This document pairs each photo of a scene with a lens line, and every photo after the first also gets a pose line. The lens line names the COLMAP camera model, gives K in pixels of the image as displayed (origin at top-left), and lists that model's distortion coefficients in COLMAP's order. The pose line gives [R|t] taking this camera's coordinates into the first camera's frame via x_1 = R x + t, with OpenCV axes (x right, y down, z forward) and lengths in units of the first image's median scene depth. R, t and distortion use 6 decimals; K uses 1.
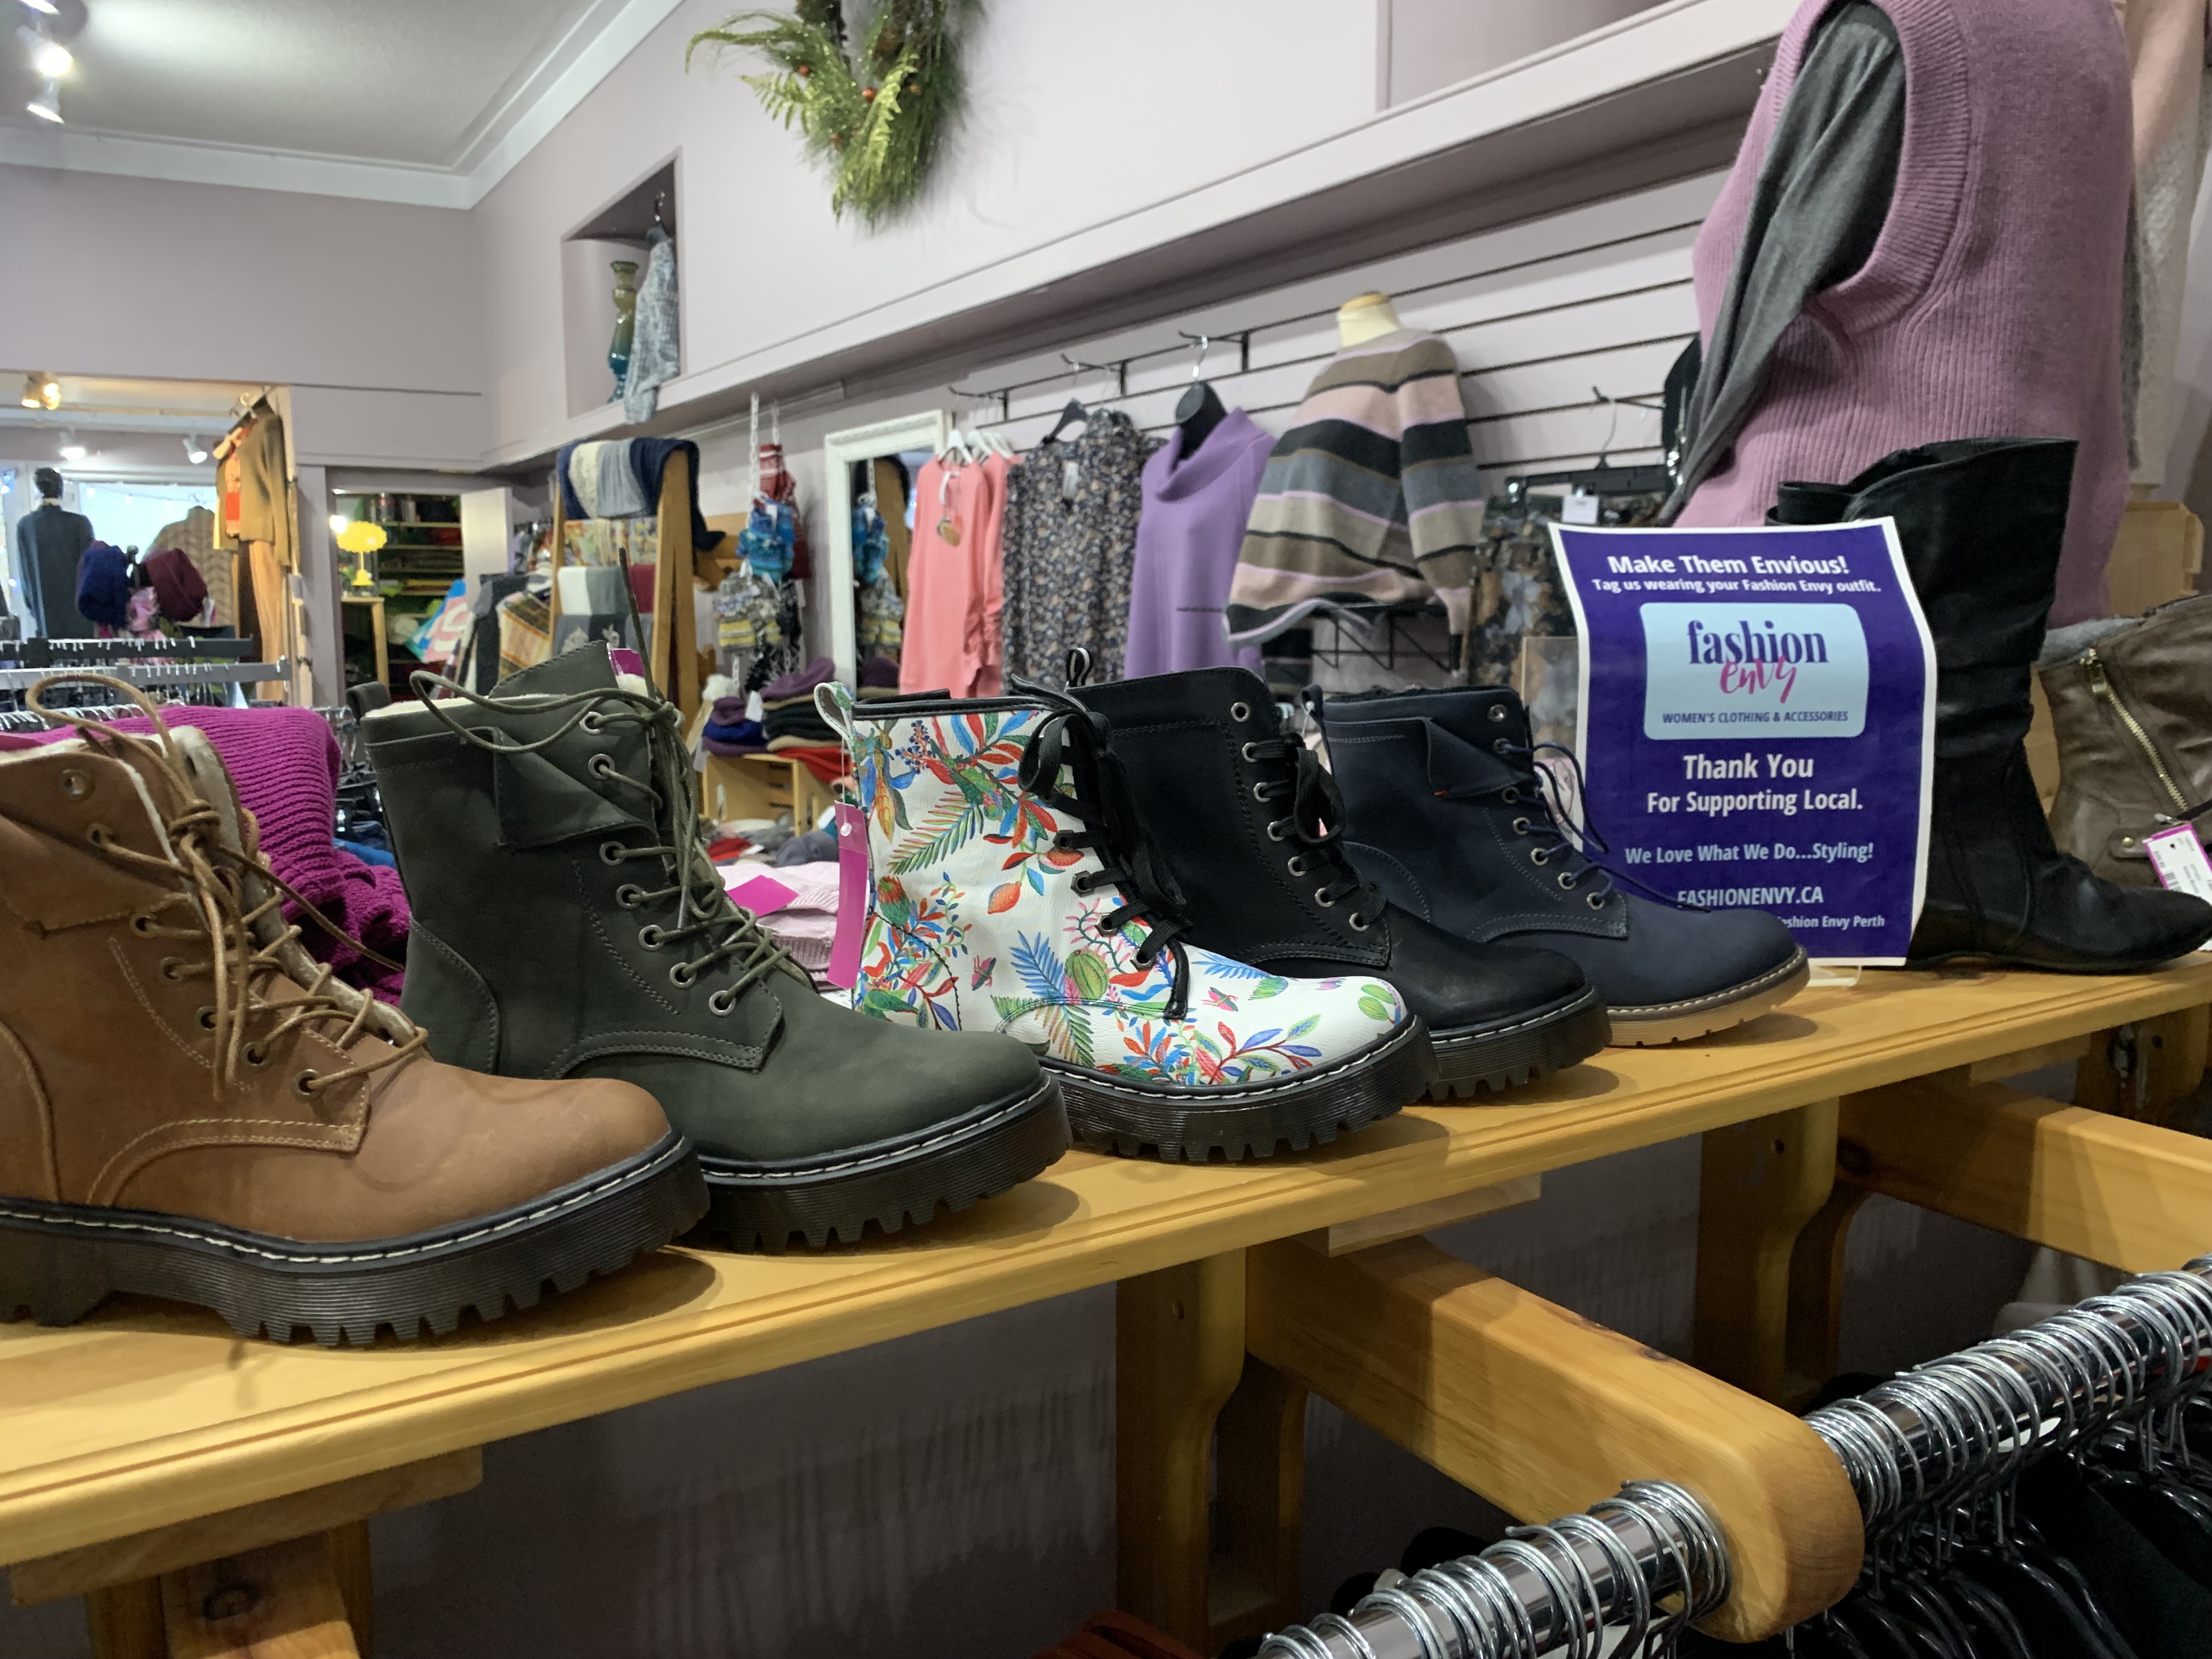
lens RADIAL K [[1671.7, 0, 1109.8], [0, 1671.7, 815.5], [0, 0, 1]] dist [-0.002922, -0.006036]
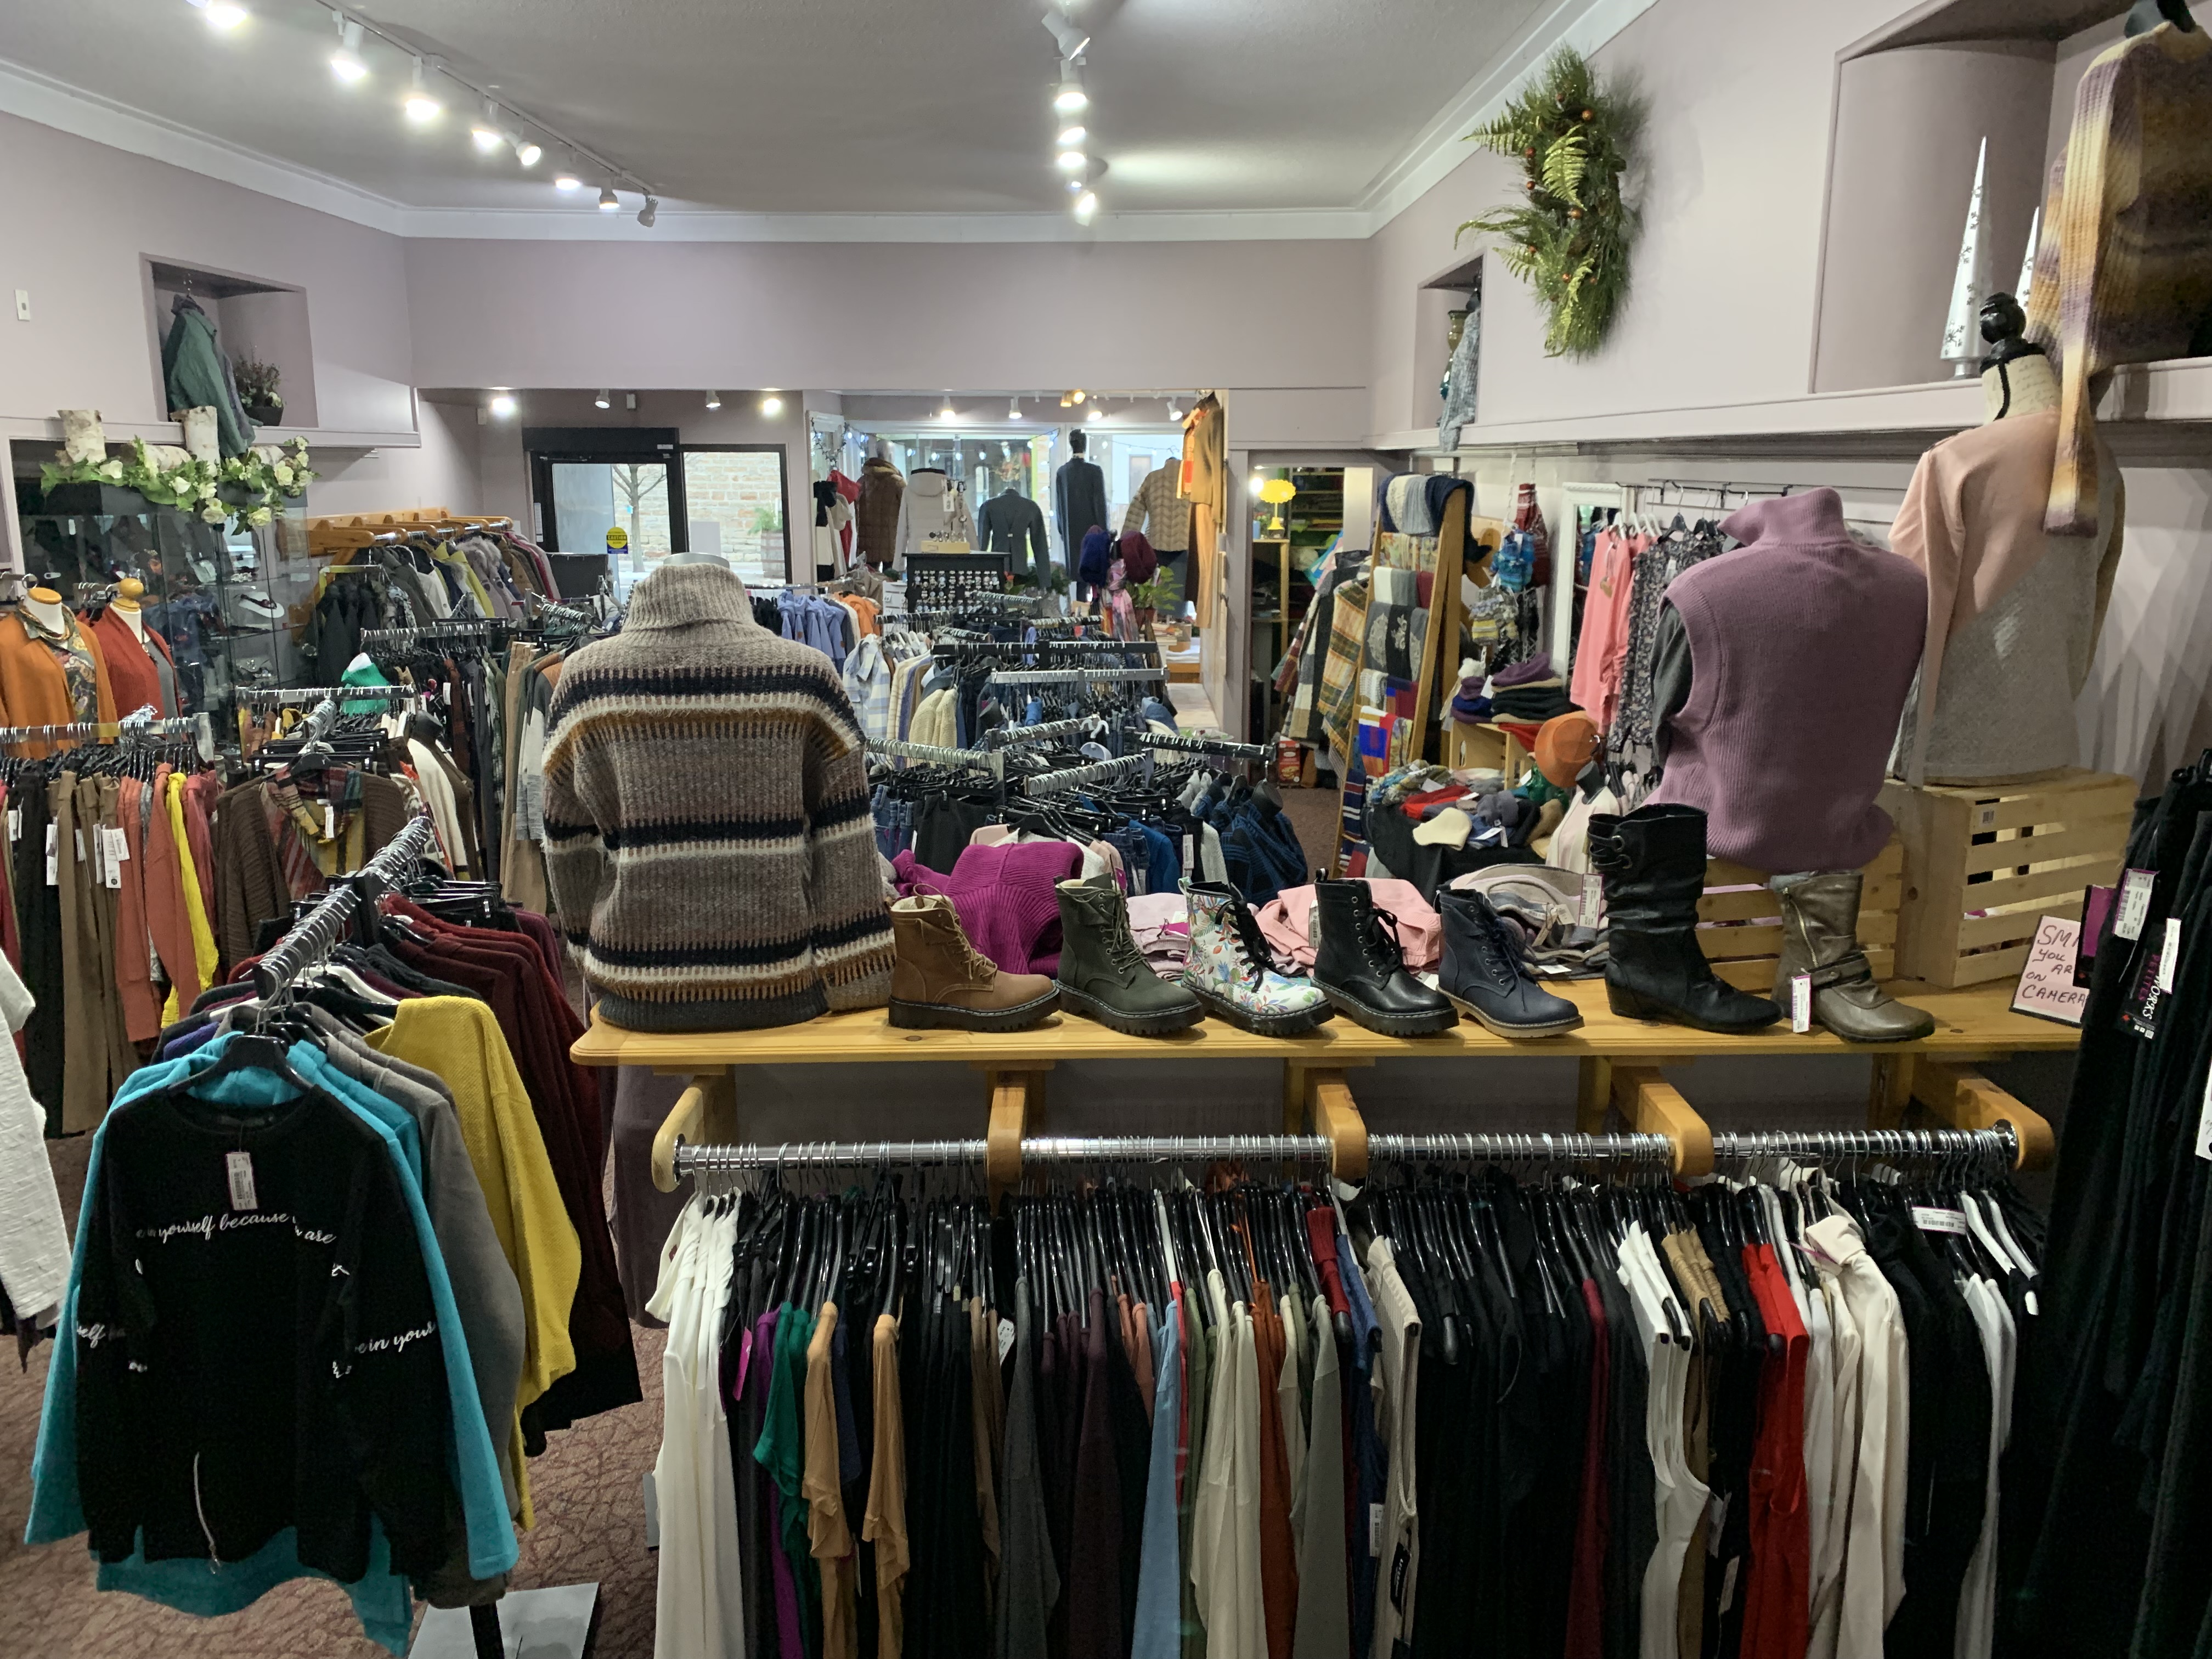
lens RADIAL K [[1671.7, 0, 1105.5], [0, 1671.7, 828.9], [0, 0, 1]] dist [-0.002922, -0.006036]
pose [[0.849365, 0.117372, -0.514589, 0.225373], [-0.063928, 0.990660, 0.120442, -0.090824], [0.523920, -0.069403, 0.848936, -0.310849]]
